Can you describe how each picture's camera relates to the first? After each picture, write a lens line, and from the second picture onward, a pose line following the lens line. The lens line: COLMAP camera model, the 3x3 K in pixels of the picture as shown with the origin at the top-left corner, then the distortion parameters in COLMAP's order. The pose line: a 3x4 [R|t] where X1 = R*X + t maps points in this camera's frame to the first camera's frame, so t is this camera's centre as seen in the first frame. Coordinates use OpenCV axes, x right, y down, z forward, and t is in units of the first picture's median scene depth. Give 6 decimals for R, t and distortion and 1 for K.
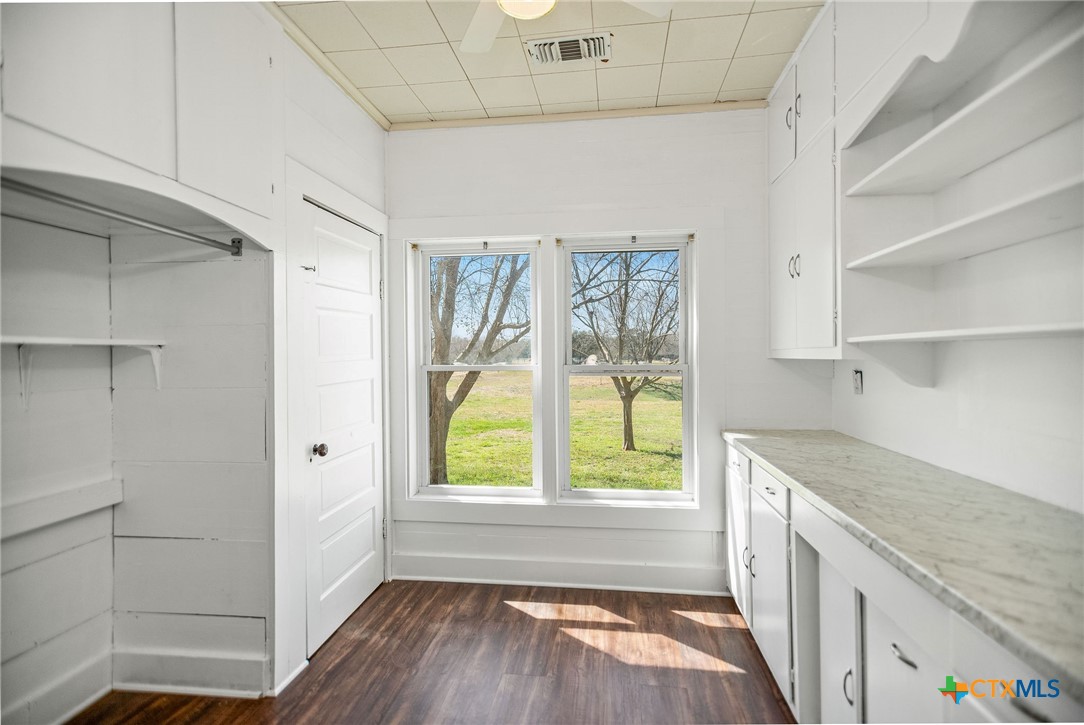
lens RADIAL K [[540.9, 0, 538.9], [0, 540.9, 358.4], [0, 0, 1]] dist [0.020064, 0.000548]
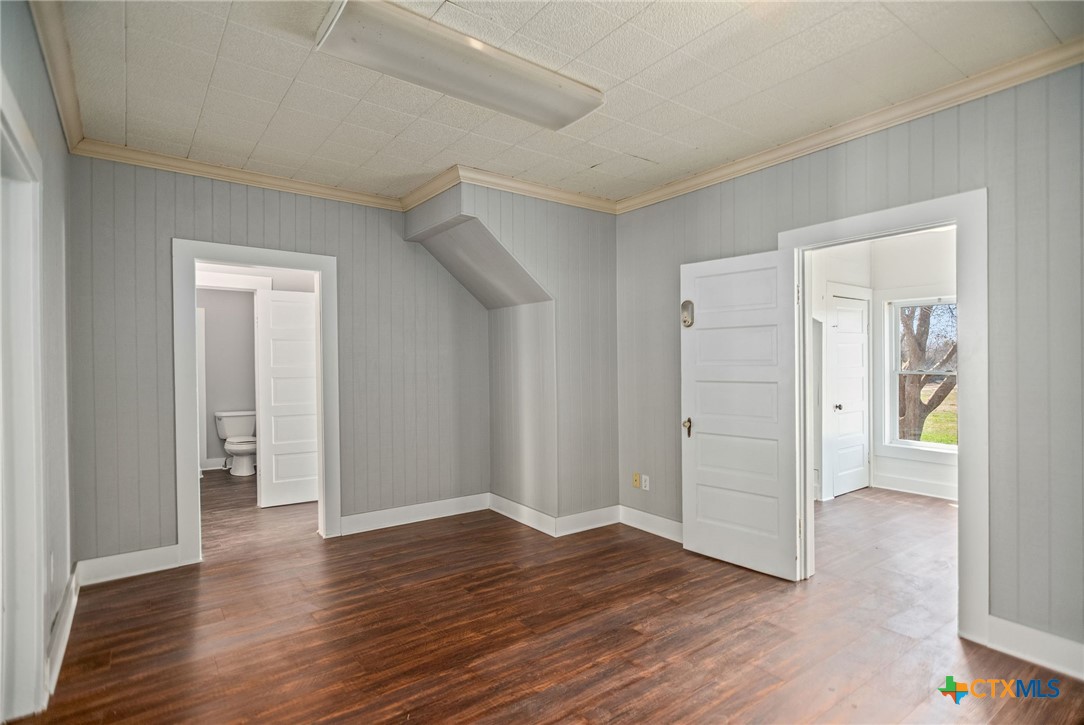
lens RADIAL K [[540.9, 0, 533.8], [0, 540.9, 364.6], [0, 0, 1]] dist [0.020064, 0.000548]
pose [[0.695953, 0.007321, -0.718050, 0.248048], [-0.008656, 0.999961, 0.001805, -0.000216], [0.718035, 0.004959, 0.695989, -1.098244]]
